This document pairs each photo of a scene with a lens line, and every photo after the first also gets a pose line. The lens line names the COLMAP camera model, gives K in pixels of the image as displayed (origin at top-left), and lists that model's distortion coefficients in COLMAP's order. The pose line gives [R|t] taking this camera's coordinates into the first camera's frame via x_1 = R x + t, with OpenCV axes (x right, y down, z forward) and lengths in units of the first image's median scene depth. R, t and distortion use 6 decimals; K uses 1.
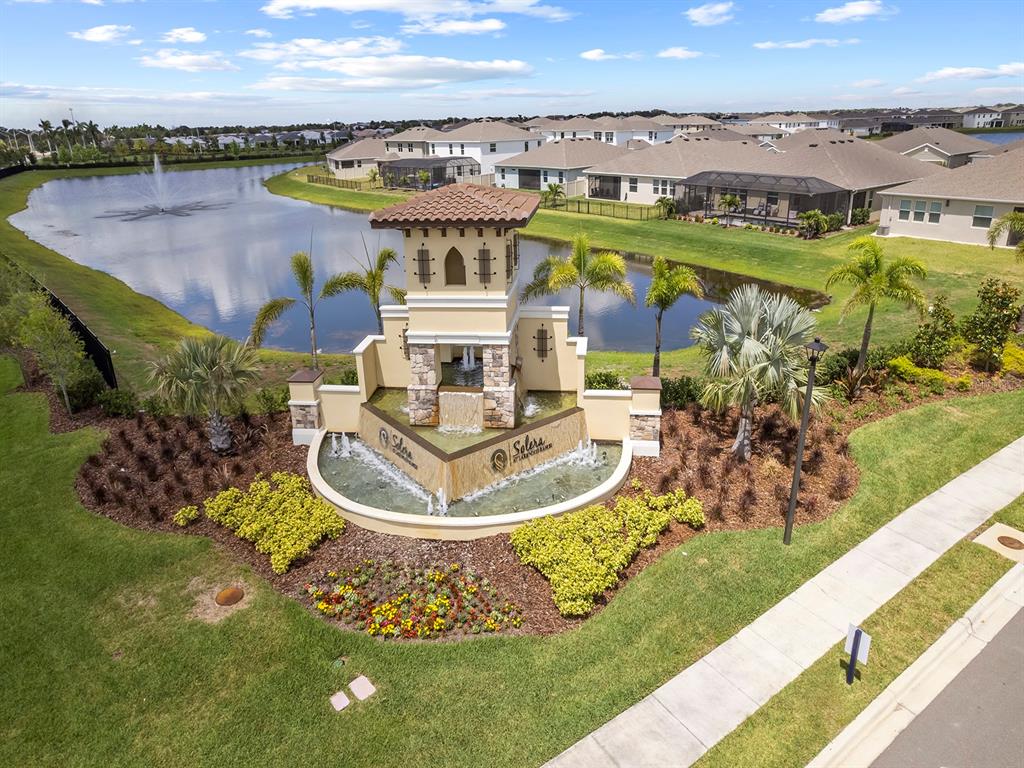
lens RADIAL K [[606.3, 0, 512.0], [0, 606.3, 384.0], [0, 0, 1]] dist [-0.078141, 0.058172]
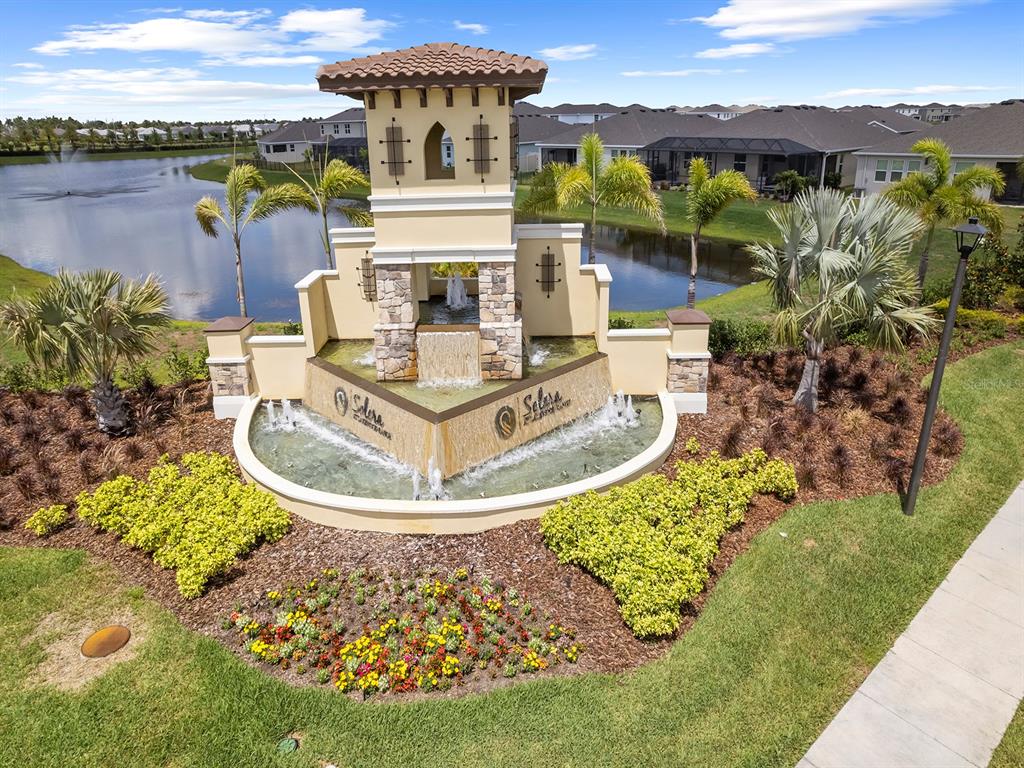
lens RADIAL K [[606.3, 0, 512.0], [0, 606.3, 384.0], [0, 0, 1]] dist [-0.078141, 0.058172]
pose [[0.995175, -0.028956, 0.093741, -0.080313], [0.028664, 0.999579, 0.004461, 0.077918], [-0.093831, -0.001753, 0.995587, 0.276315]]
